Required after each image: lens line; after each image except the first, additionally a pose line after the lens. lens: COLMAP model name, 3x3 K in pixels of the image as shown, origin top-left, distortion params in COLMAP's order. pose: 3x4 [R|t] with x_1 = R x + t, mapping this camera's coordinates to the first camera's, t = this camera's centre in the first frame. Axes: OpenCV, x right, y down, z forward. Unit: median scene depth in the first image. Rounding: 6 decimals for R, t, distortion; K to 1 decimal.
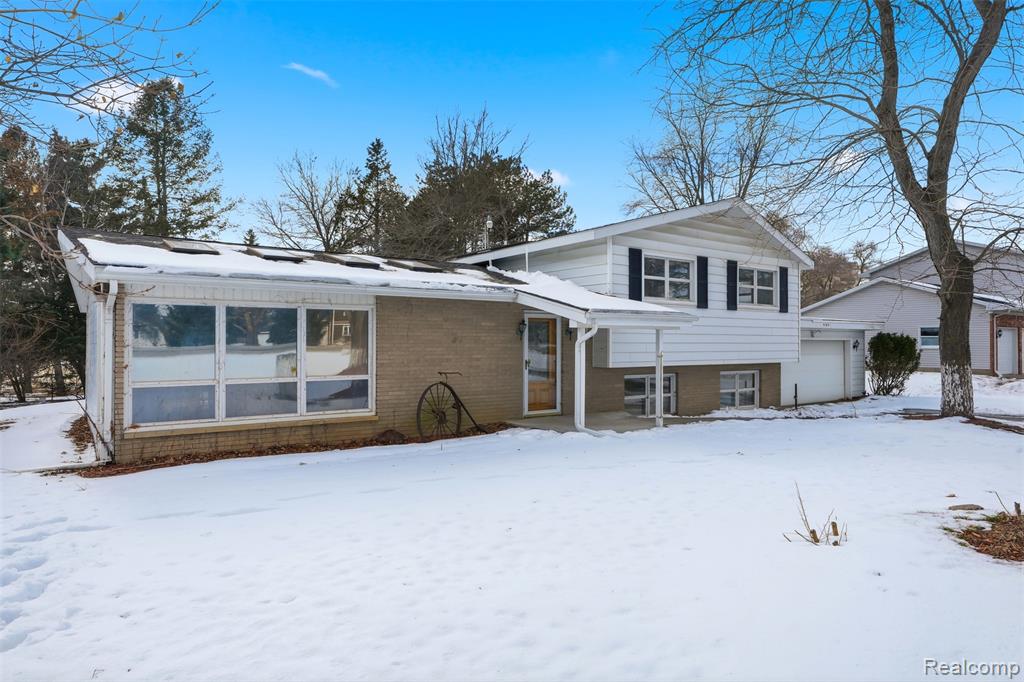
lens RADIAL K [[621.7, 0, 516.9], [0, 621.7, 334.0], [0, 0, 1]] dist [0.002518, 0.000005]
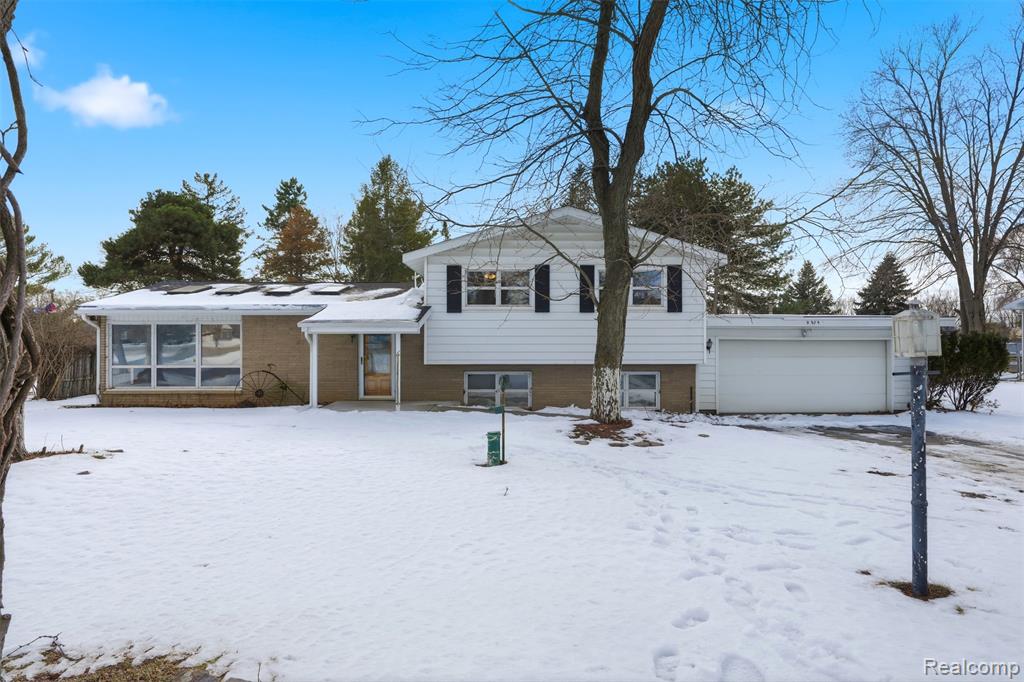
lens RADIAL K [[603.9, 0, 510.2], [0, 603.9, 342.5], [0, 0, 1]] dist [-0.015630, 0.001259]
pose [[0.817313, -0.006604, -0.576156, 0.880637], [0.010746, 0.999935, 0.003782, 0.007231], [0.576094, -0.009282, 0.817331, 0.106100]]
